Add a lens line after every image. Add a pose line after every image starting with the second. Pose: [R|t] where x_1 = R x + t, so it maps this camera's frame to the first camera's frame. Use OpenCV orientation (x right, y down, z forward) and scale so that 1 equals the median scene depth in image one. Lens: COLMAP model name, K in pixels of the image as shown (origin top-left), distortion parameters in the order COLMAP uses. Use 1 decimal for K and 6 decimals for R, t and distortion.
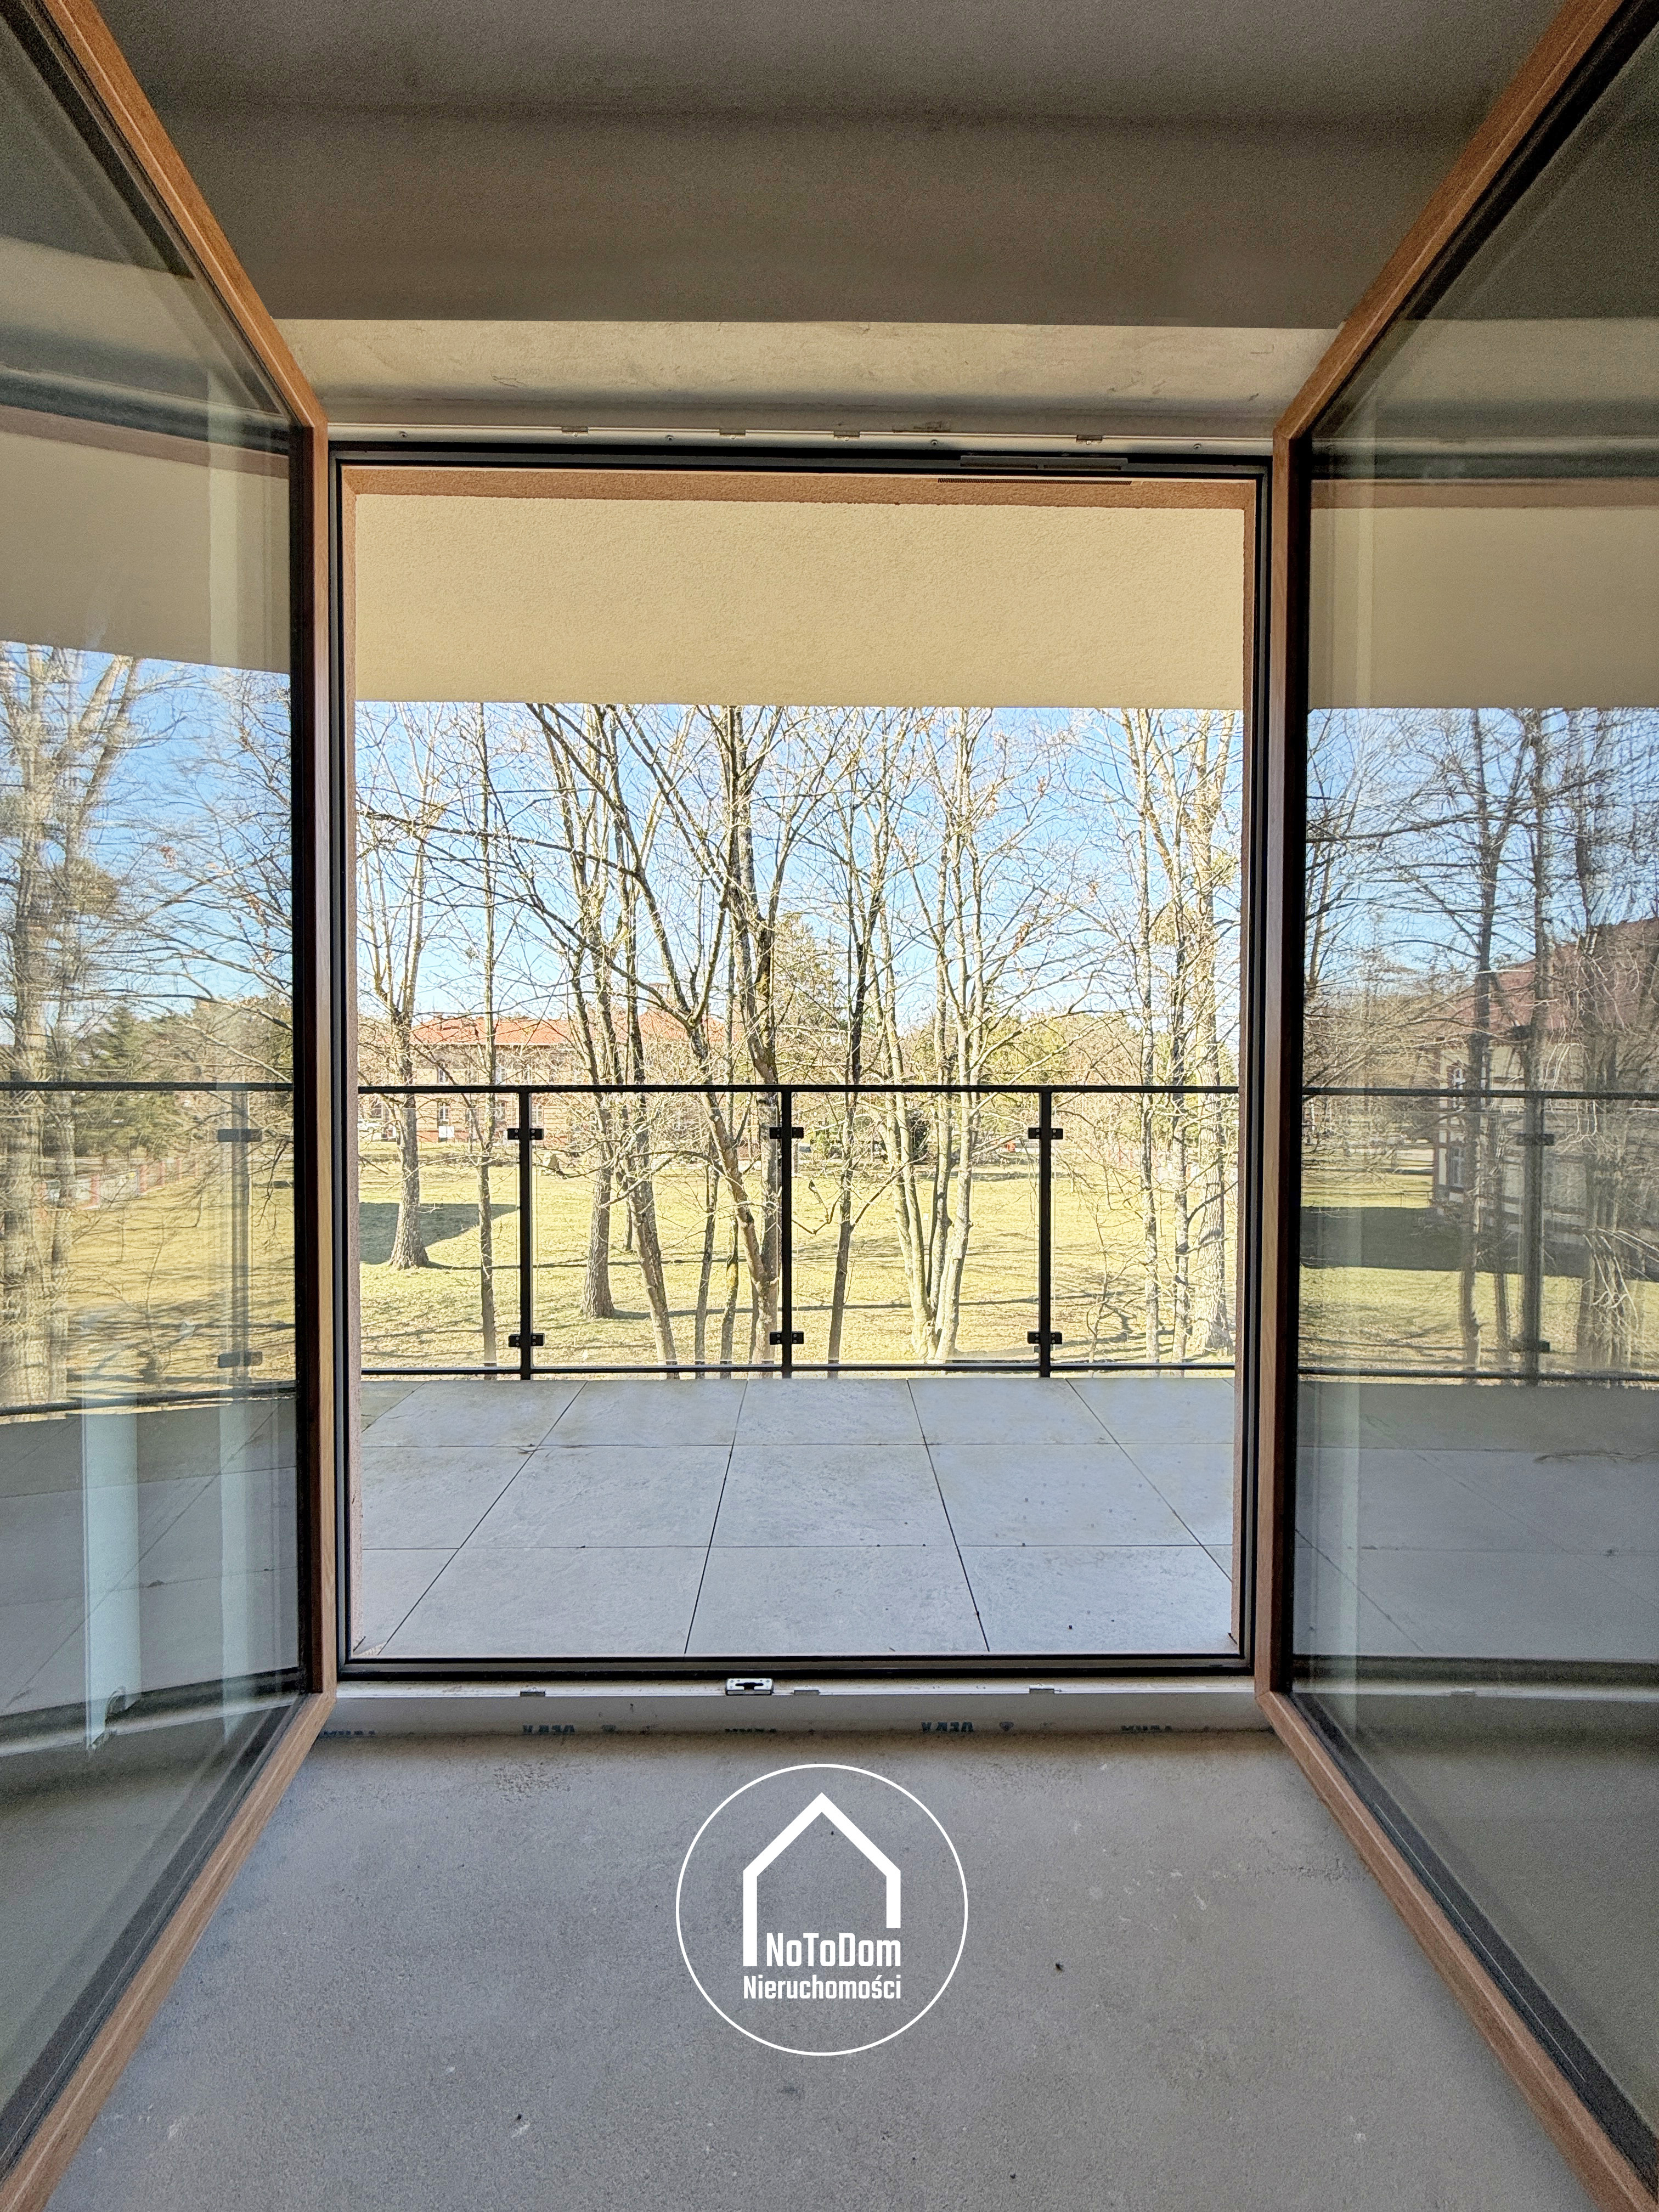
lens RADIAL K [[832.0, 0, 828.4], [0, 832.0, 1103.6], [0, 0, 1]] dist [-0.001780, -0.000619]
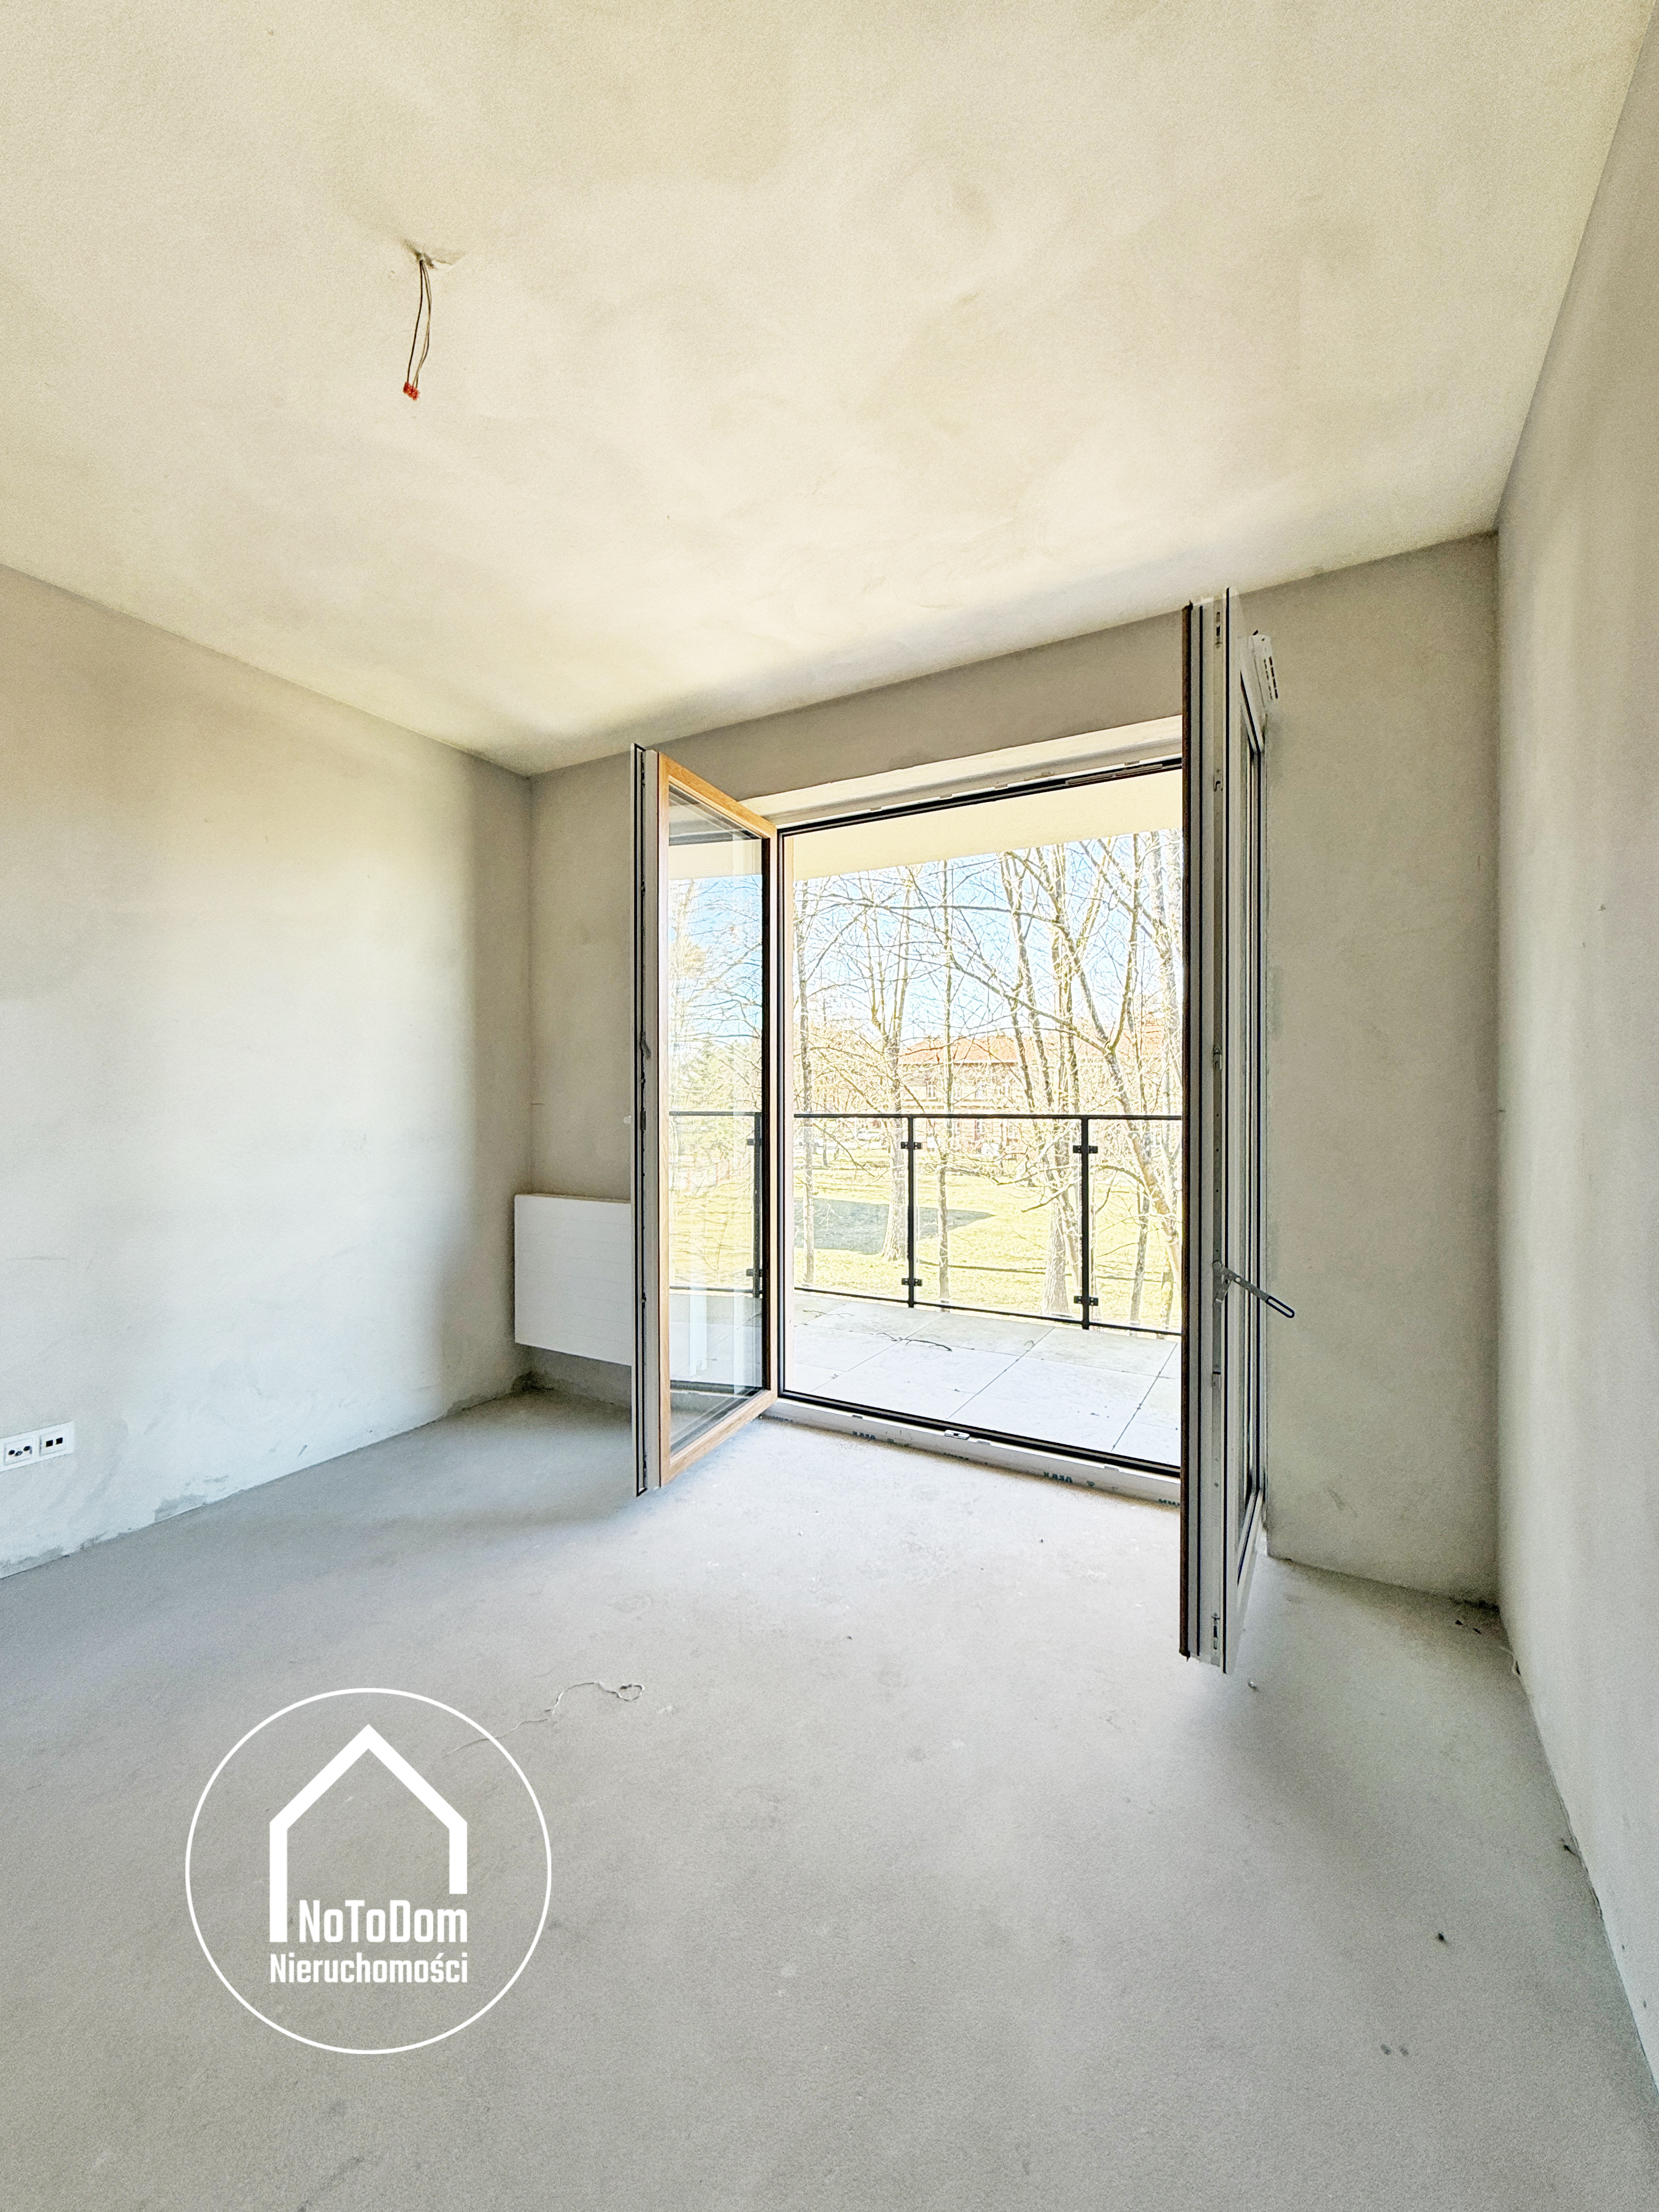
lens RADIAL K [[884.9, 0, 832.3], [0, 884.9, 1106.0], [0, 0, 1]] dist [0.000352, 0.000235]
pose [[0.845178, 0.000707, -0.534485, 0.643550], [-0.007780, 0.999909, -0.010980, -0.011954], [0.534429, 0.013438, 0.845107, -0.735315]]
